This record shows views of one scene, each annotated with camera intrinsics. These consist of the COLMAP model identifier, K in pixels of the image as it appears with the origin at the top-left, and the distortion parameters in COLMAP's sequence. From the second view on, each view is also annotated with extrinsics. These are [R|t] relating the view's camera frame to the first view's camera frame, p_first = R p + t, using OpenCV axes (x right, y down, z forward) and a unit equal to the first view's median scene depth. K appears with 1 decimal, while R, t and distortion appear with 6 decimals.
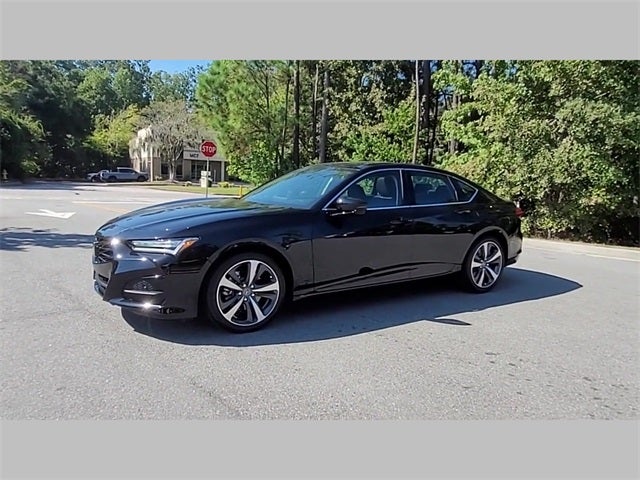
lens RADIAL K [[441.9, 0, 320.6], [0, 441.9, 239.8], [0, 0, 1]] dist [-0.001534, -0.010577]
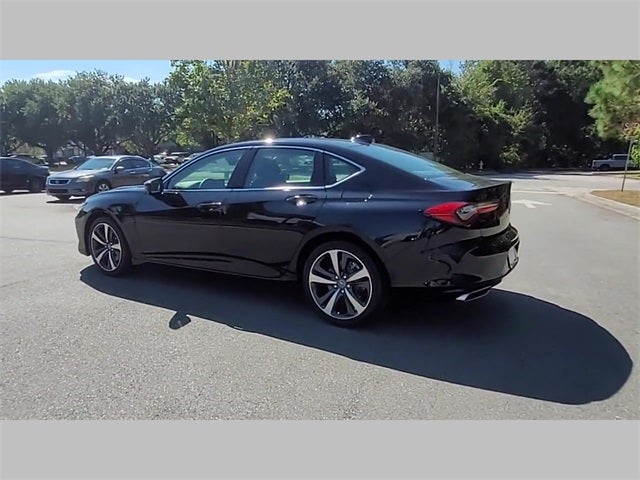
lens RADIAL K [[443.7, 0, 315.2], [0, 443.7, 244.2], [0, 0, 1]] dist [-0.007292, -0.002867]
pose [[0.435113, 0.132480, -0.890576, 0.379240], [-0.104919, 0.989838, 0.095986, -0.025153], [0.894242, 0.051673, 0.444591, 0.273127]]
